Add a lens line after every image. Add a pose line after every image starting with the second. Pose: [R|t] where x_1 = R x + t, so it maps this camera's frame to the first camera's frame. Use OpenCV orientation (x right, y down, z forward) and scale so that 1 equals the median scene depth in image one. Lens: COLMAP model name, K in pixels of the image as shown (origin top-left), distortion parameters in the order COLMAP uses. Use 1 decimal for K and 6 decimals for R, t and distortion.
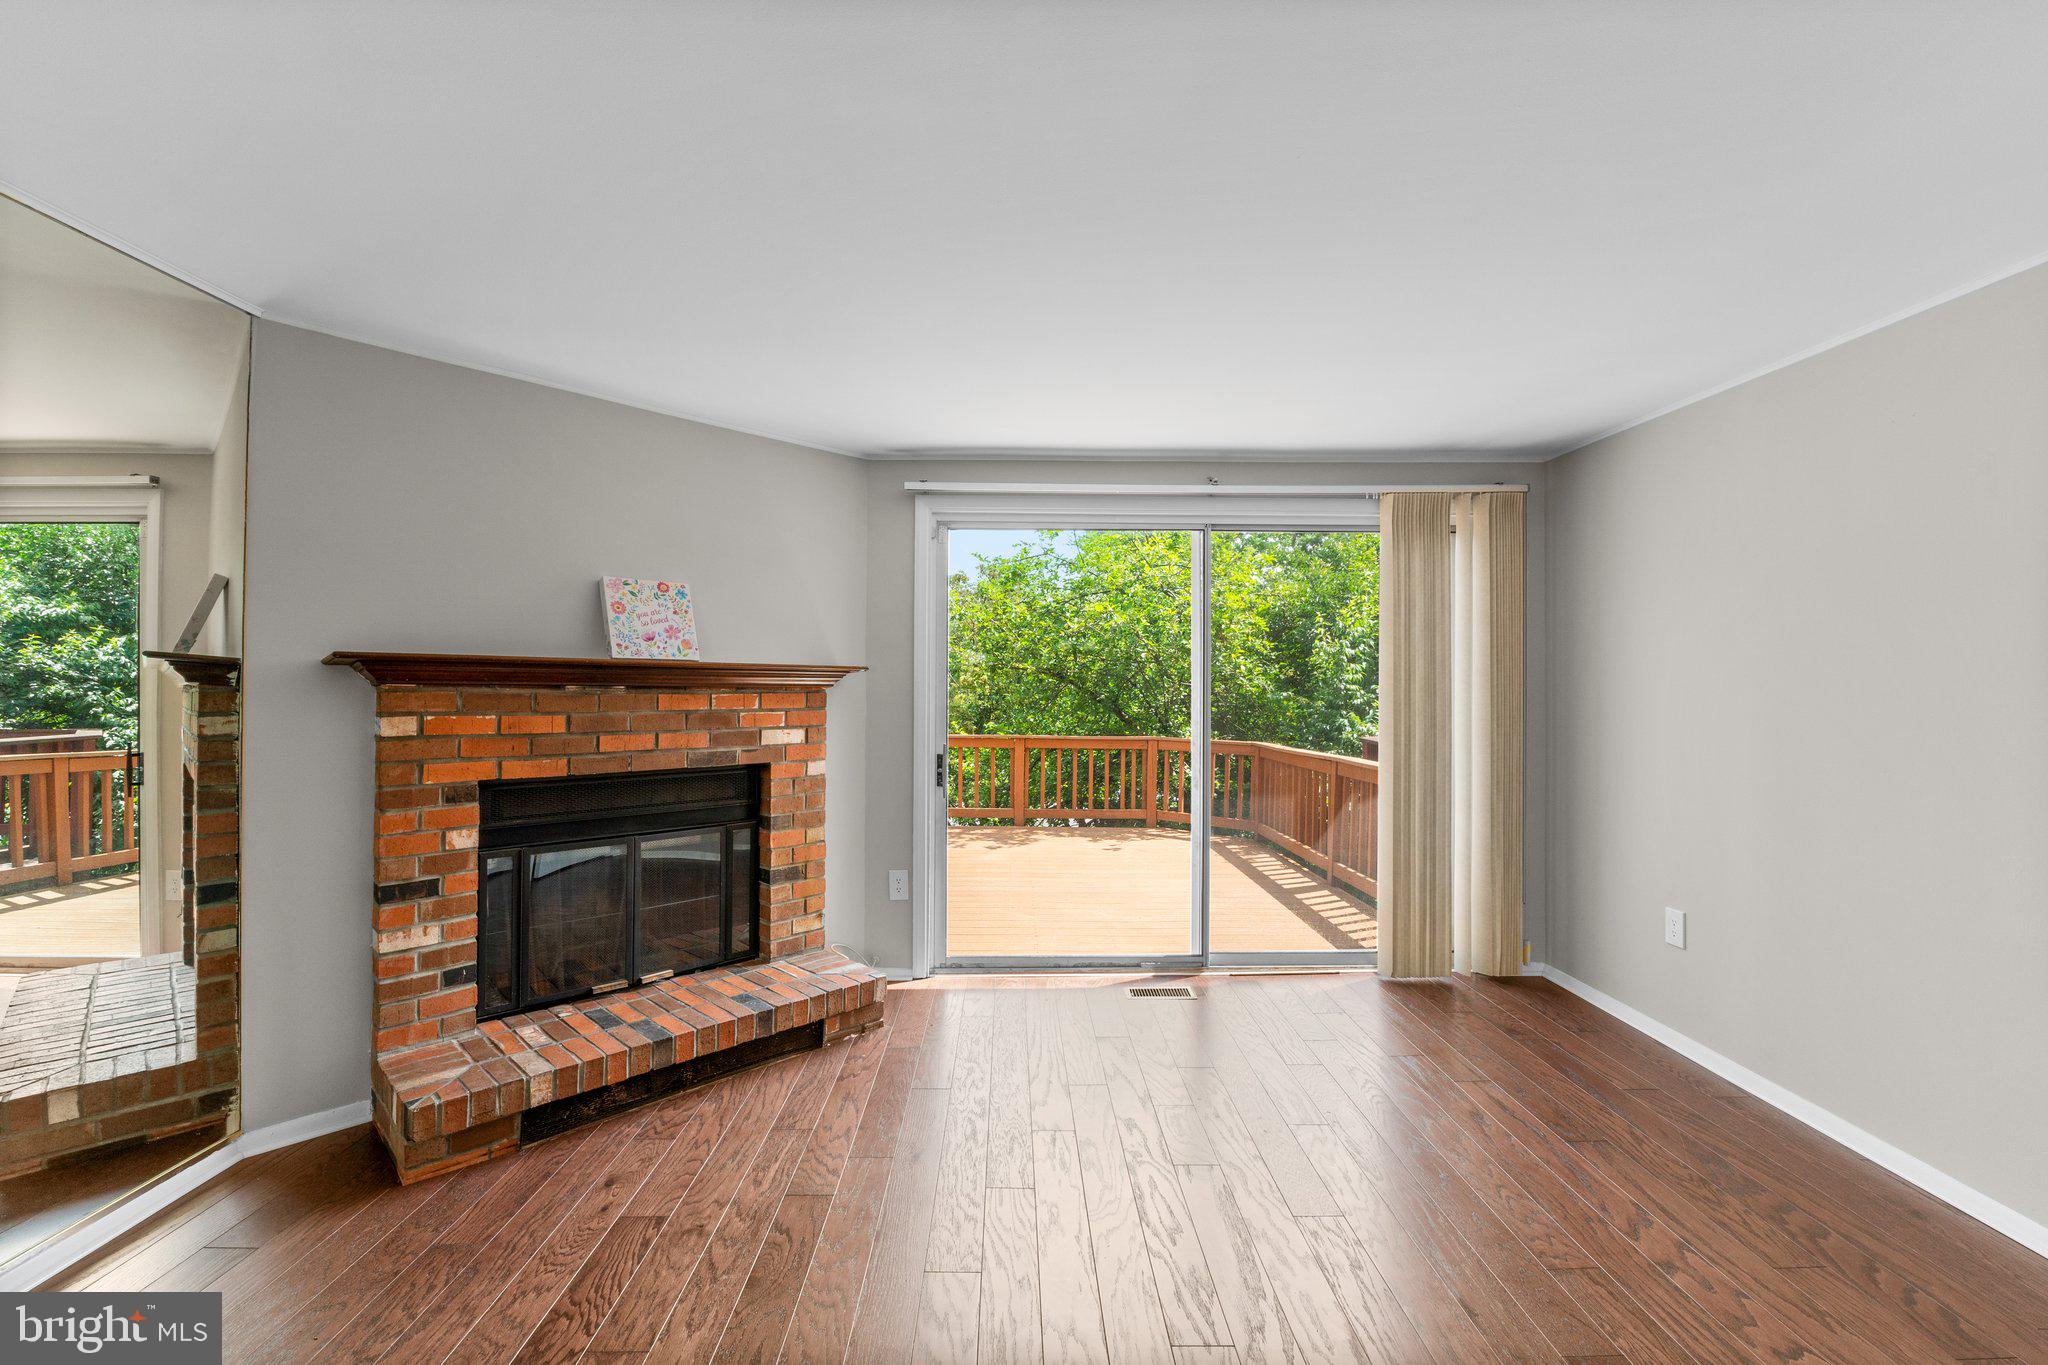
lens RADIAL K [[869.3, 0, 1026.5], [0, 869.3, 670.1], [0, 0, 1]] dist [-0.009715, -0.000082]
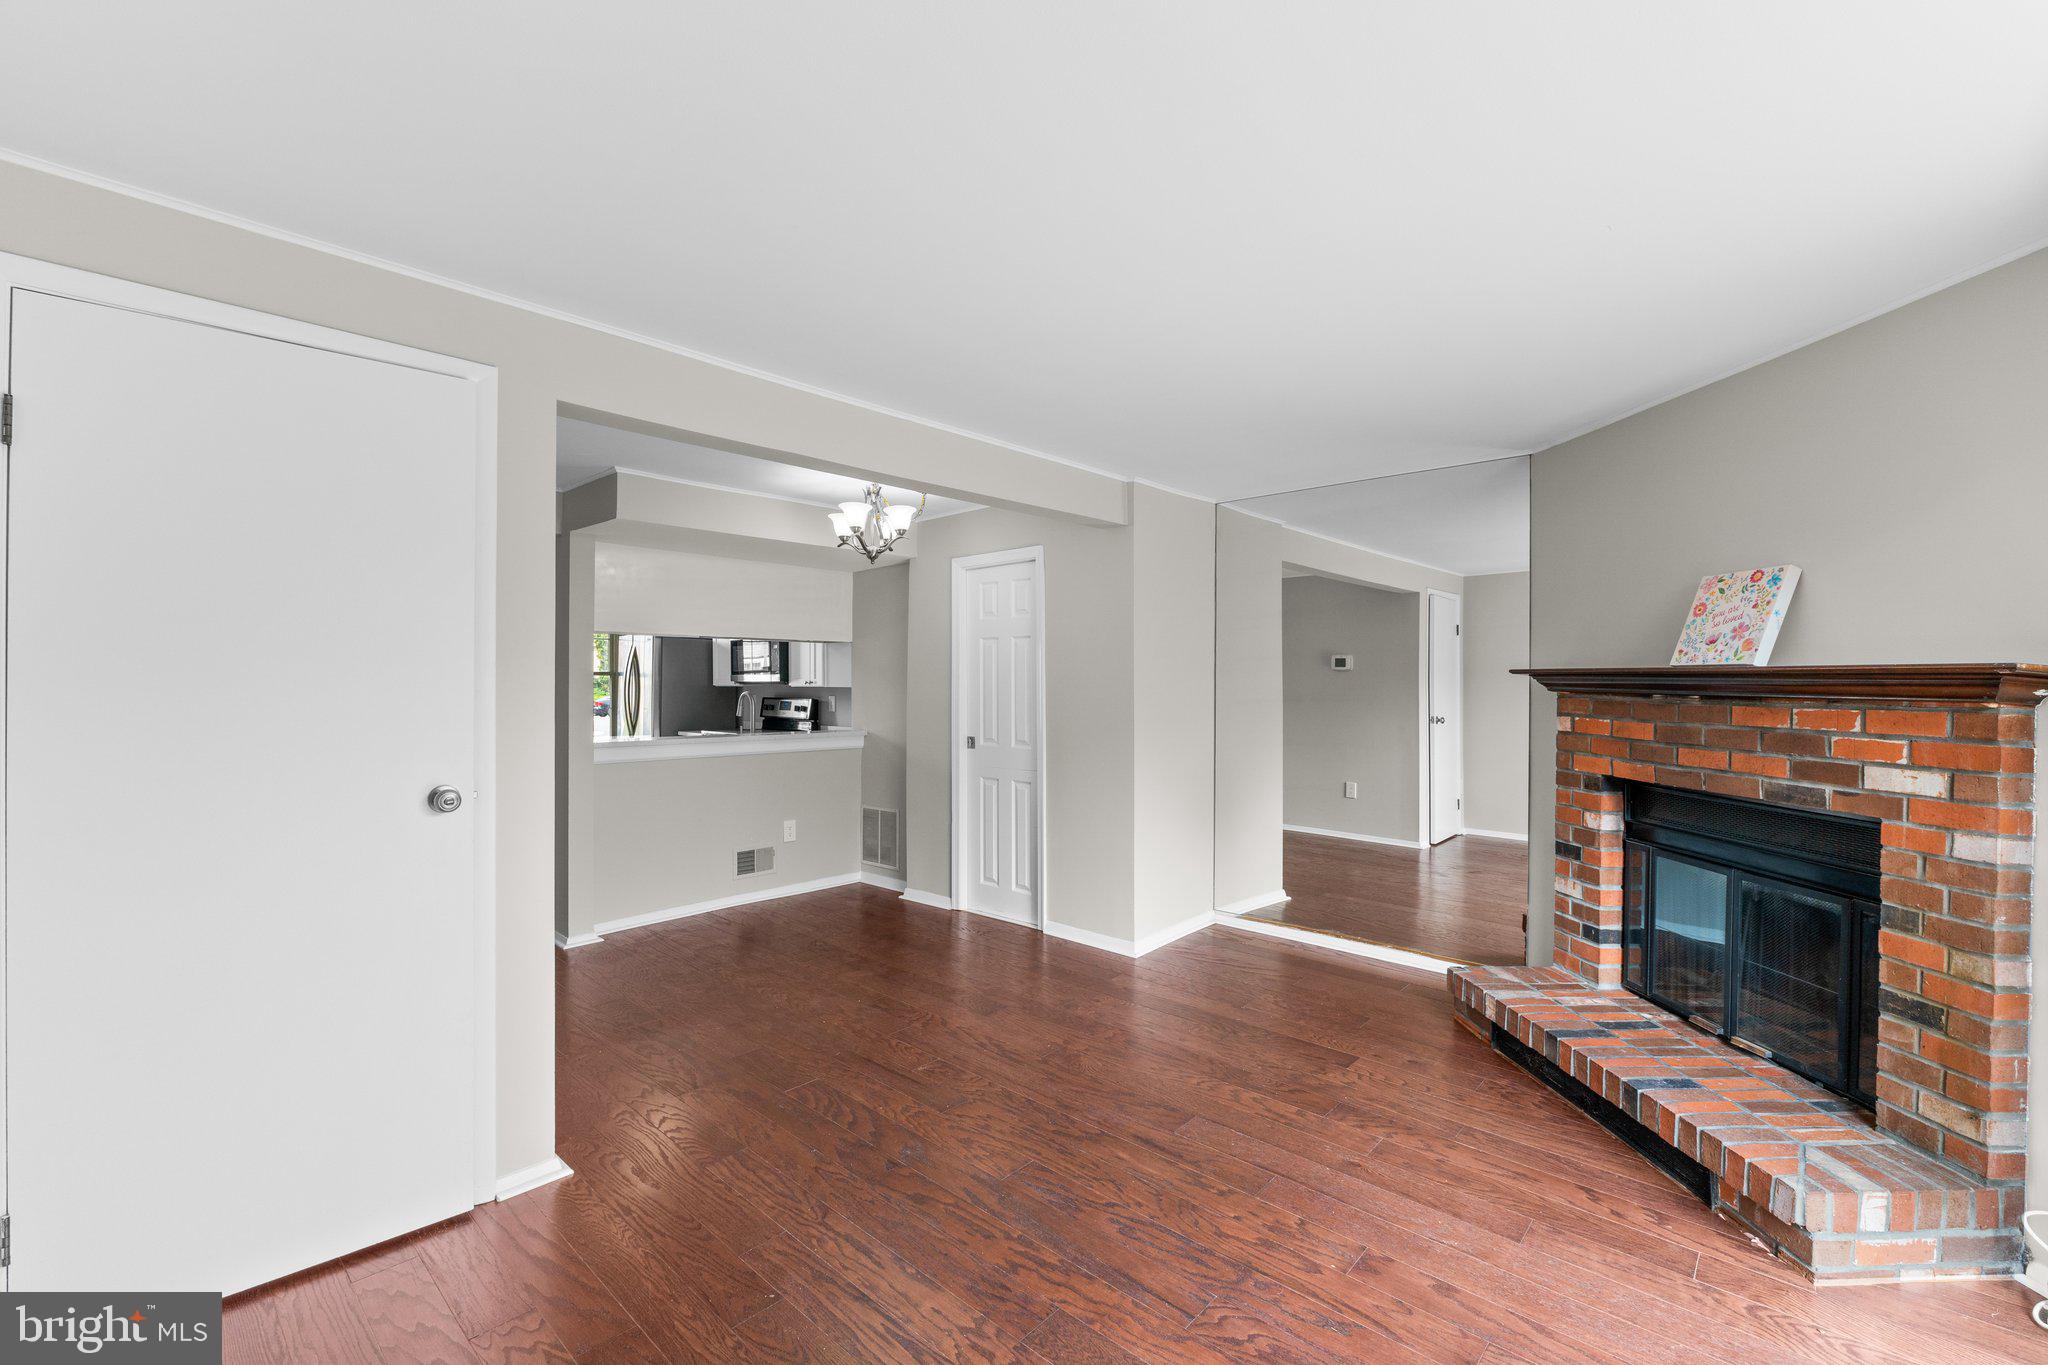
lens RADIAL K [[869.3, 0, 1045.5], [0, 869.3, 680.9], [0, 0, 1]] dist [-0.009715, -0.000082]
pose [[-0.671062, -0.008730, -0.741350, 0.598471], [0.002953, 0.999891, -0.014448, 0.012476], [0.741396, -0.011884, -0.670963, 0.986732]]
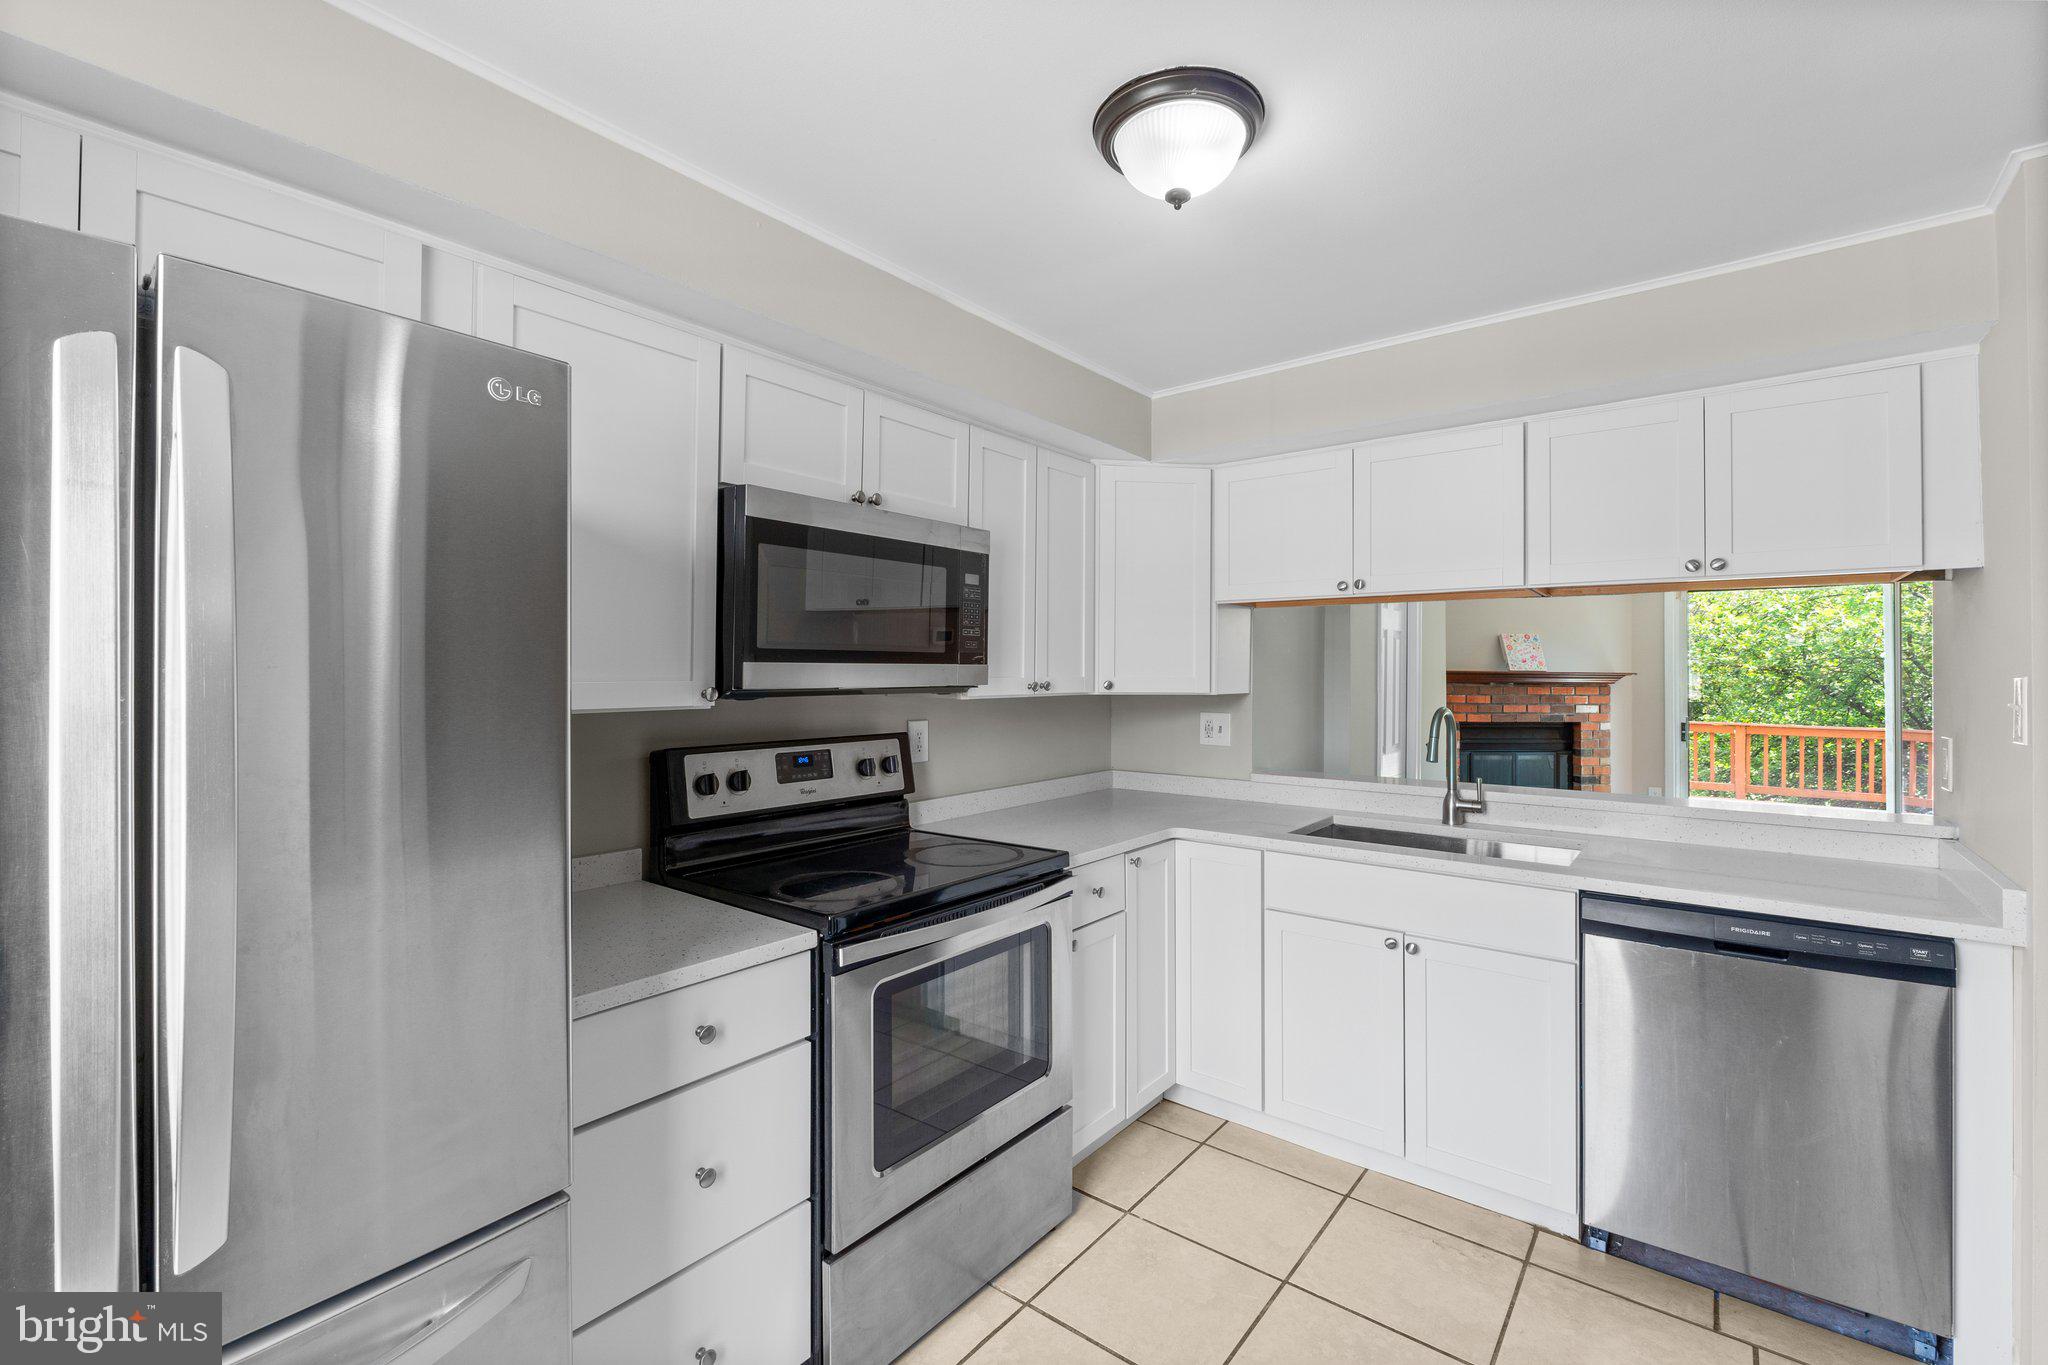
lens RADIAL K [[869.3, 0, 1018.0], [0, 869.3, 665.3], [0, 0, 1]] dist [-0.009715, -0.000082]
pose [[0.764534, -0.005713, -0.644558, -0.004013], [0.008869, 0.999959, 0.001657, -0.037569], [0.644523, -0.006983, 0.764553, -1.348332]]
